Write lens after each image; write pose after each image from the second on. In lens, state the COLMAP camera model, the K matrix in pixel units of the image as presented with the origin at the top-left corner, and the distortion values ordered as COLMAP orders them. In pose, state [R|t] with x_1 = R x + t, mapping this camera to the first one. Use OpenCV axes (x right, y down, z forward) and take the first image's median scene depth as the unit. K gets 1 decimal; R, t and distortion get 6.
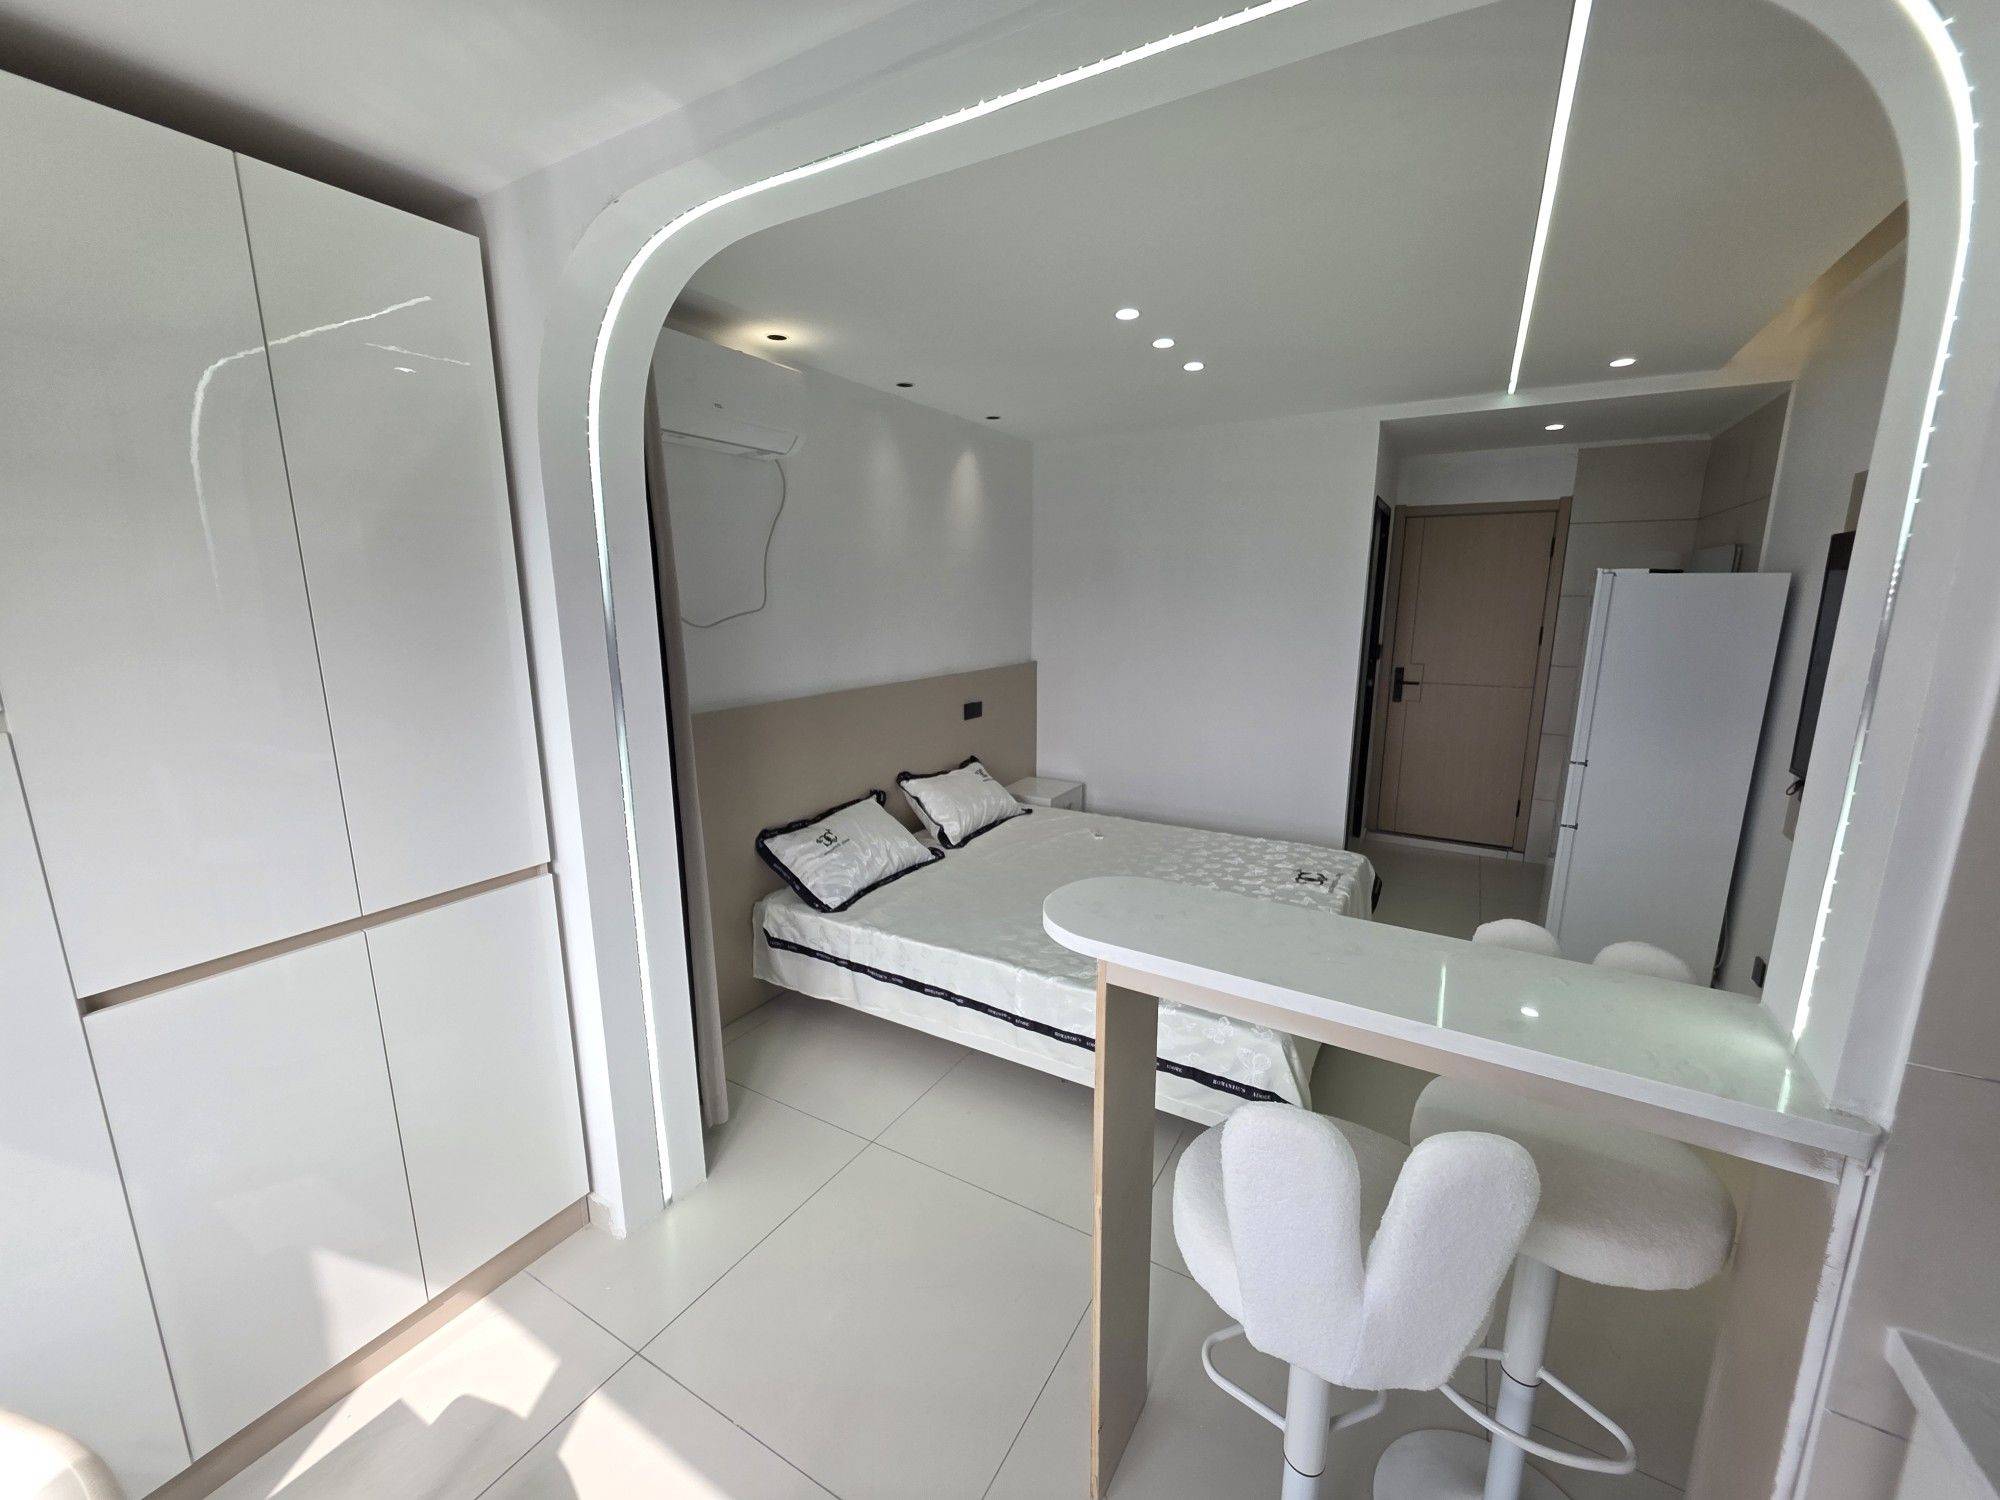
lens RADIAL K [[799.2, 0, 1003.6], [0, 799.2, 748.7], [0, 0, 1]] dist [0.003898, 0.000051]
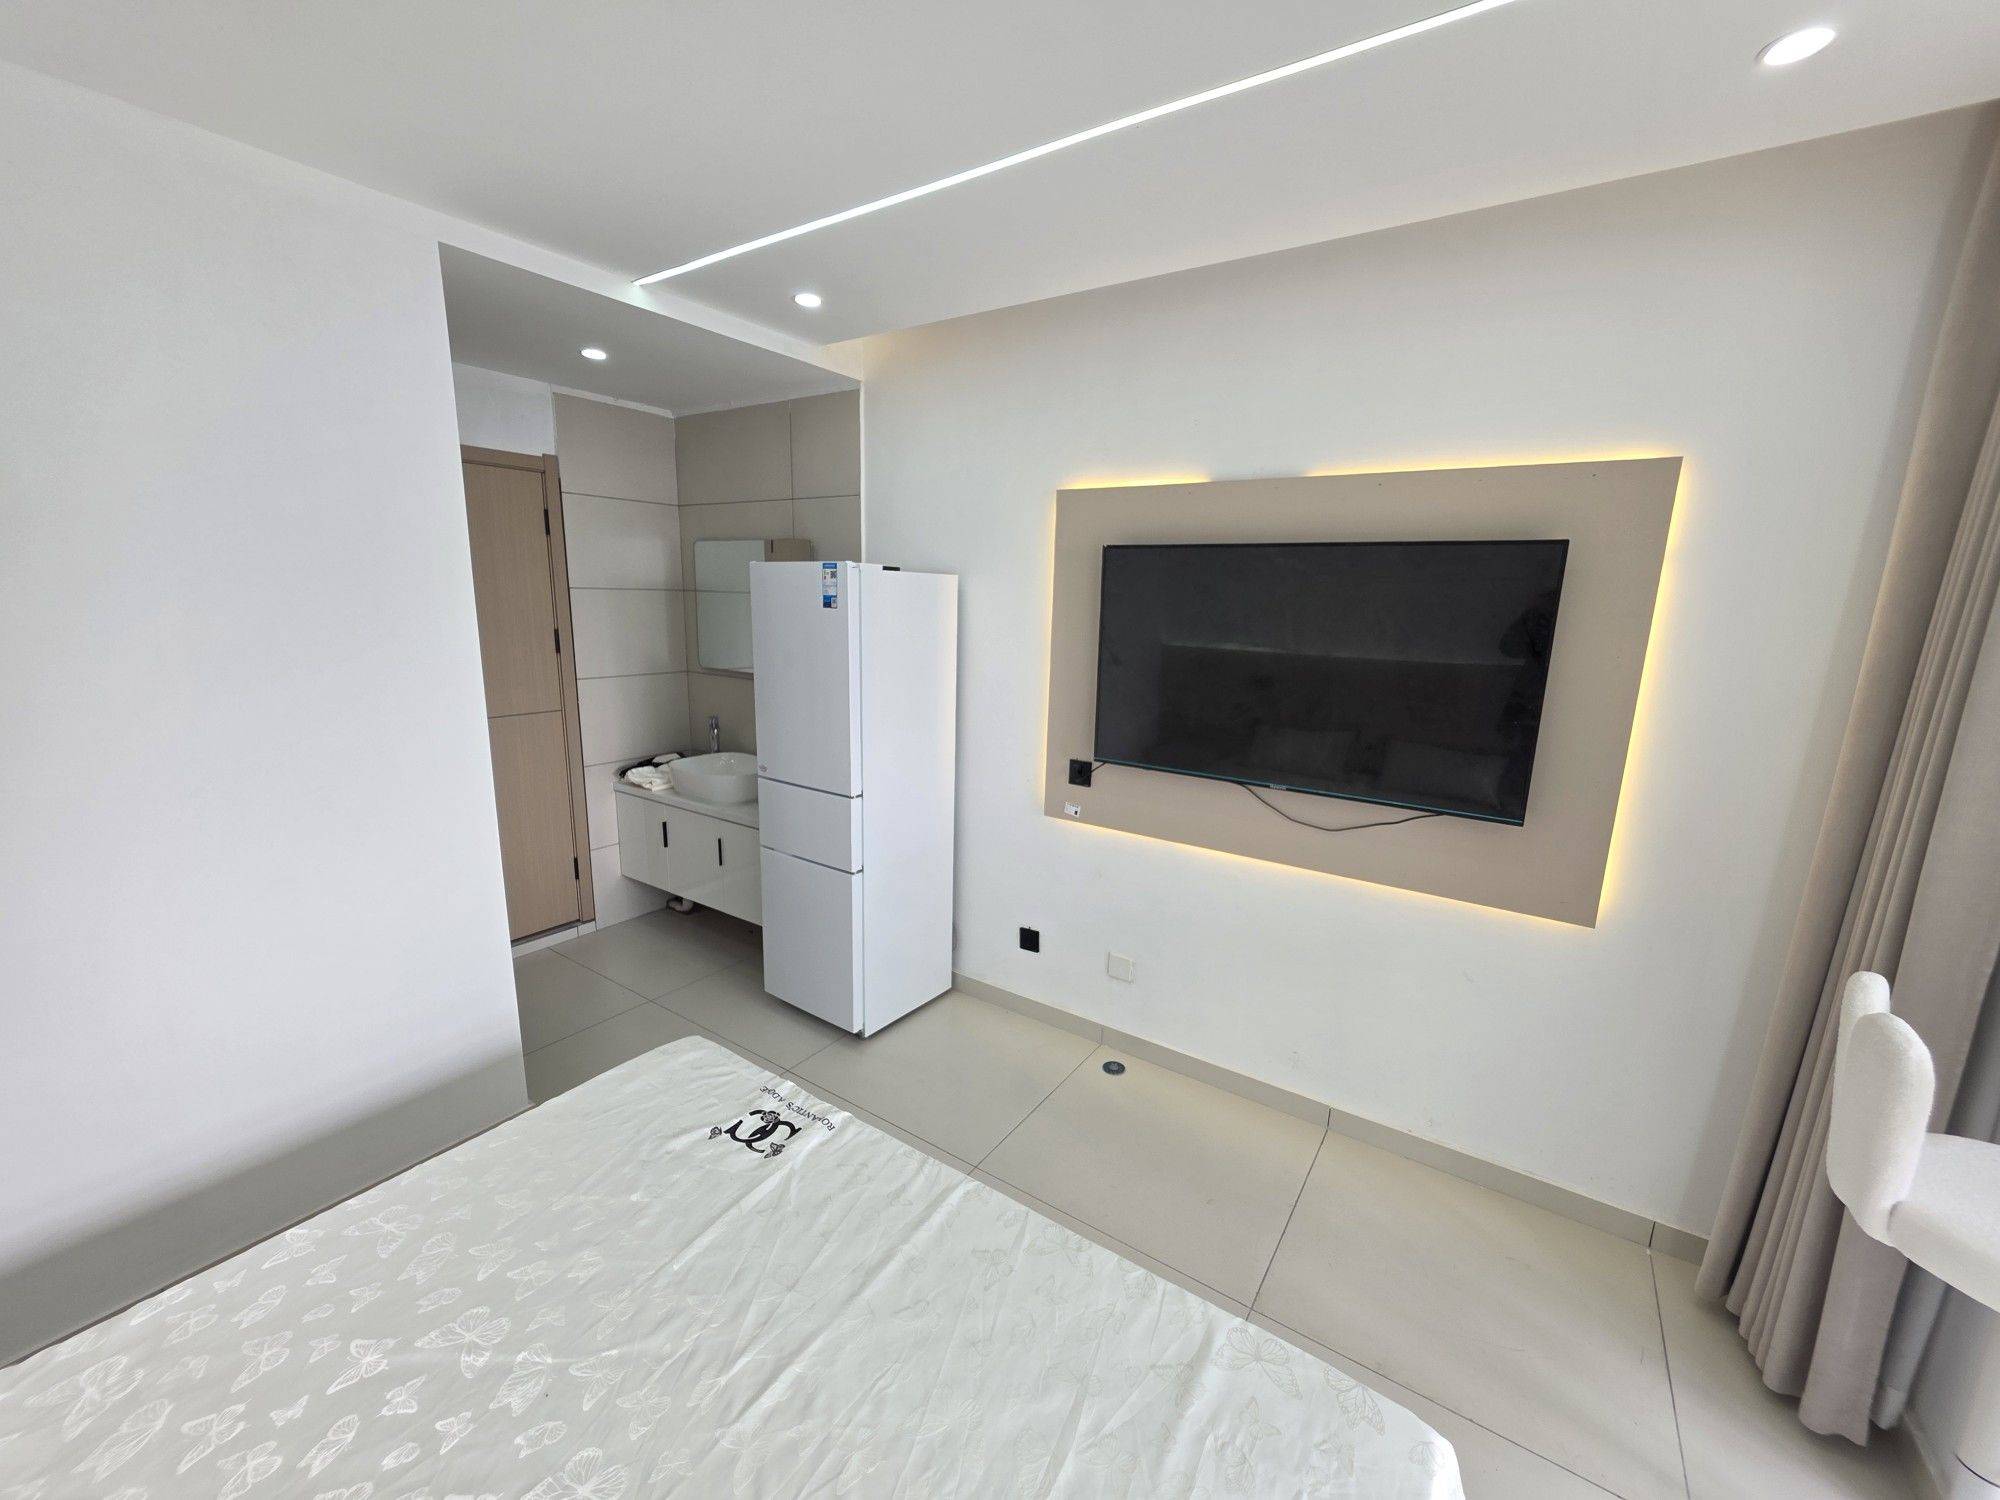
lens RADIAL K [[799.2, 0, 1007.6], [0, 799.2, 754.3], [0, 0, 1]] dist [0.003898, 0.000051]
pose [[0.065025, -0.198771, 0.977886, -0.066005], [0.167302, 0.968261, 0.185690, -0.130730], [-0.983759, 0.151528, 0.096216, 0.646996]]
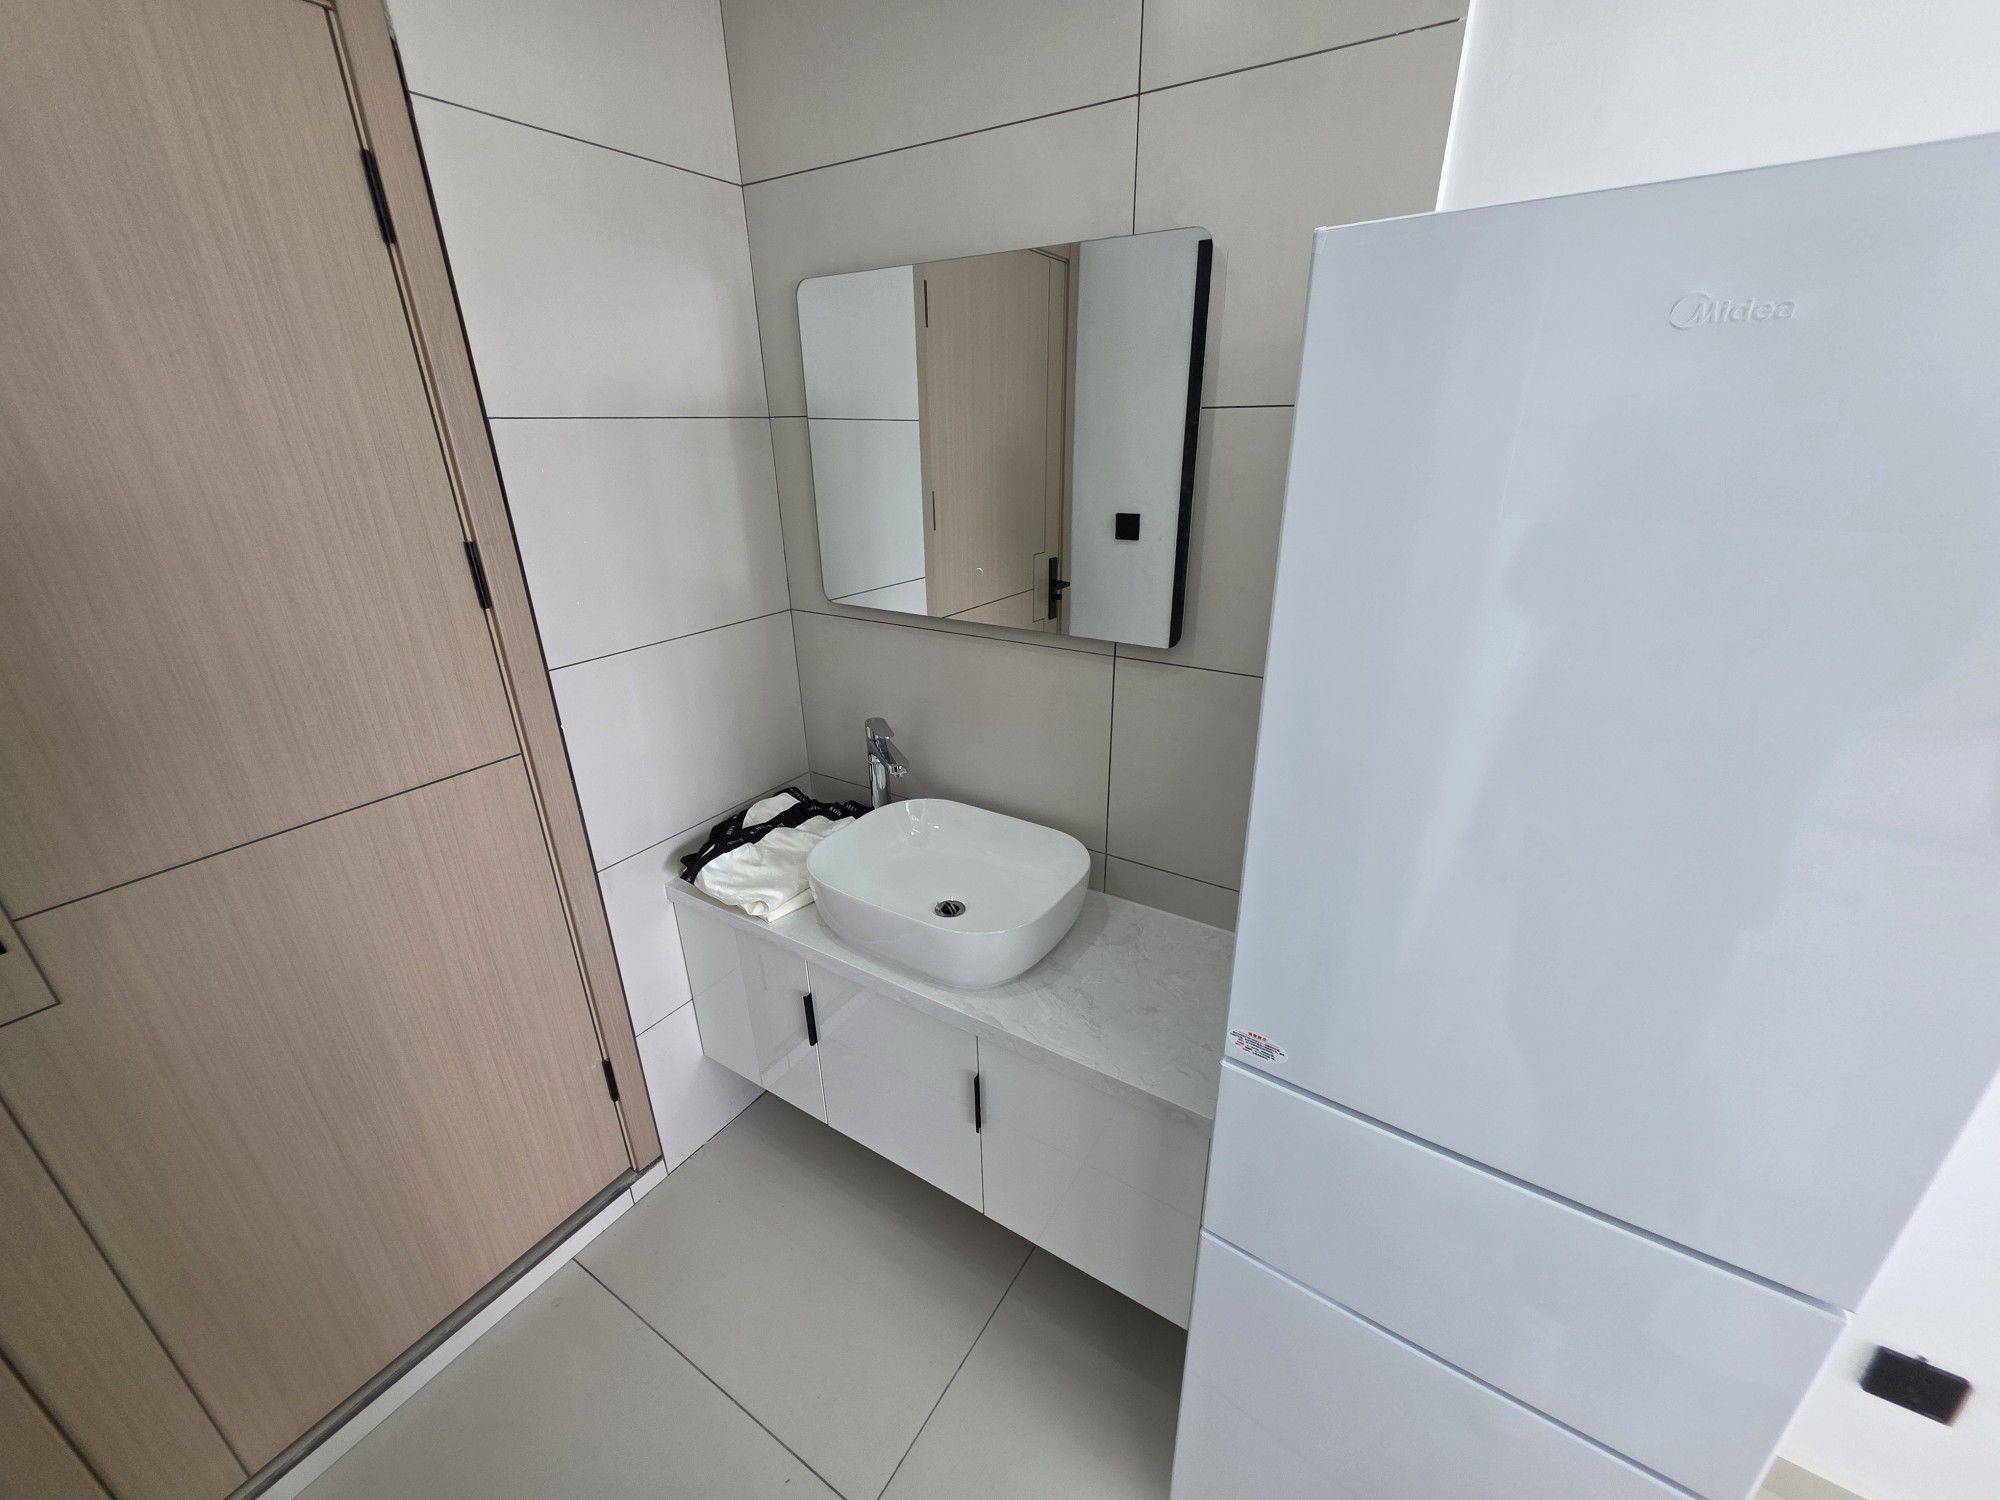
lens RADIAL K [[799.2, 0, 1010.3], [0, 799.2, 751.2], [0, 0, 1]] dist [0.003898, 0.000051]
pose [[0.037880, -0.377934, 0.925057, 0.491835], [0.207298, 0.908556, 0.362703, -0.180130], [-0.977544, 0.178023, 0.112761, 0.980406]]
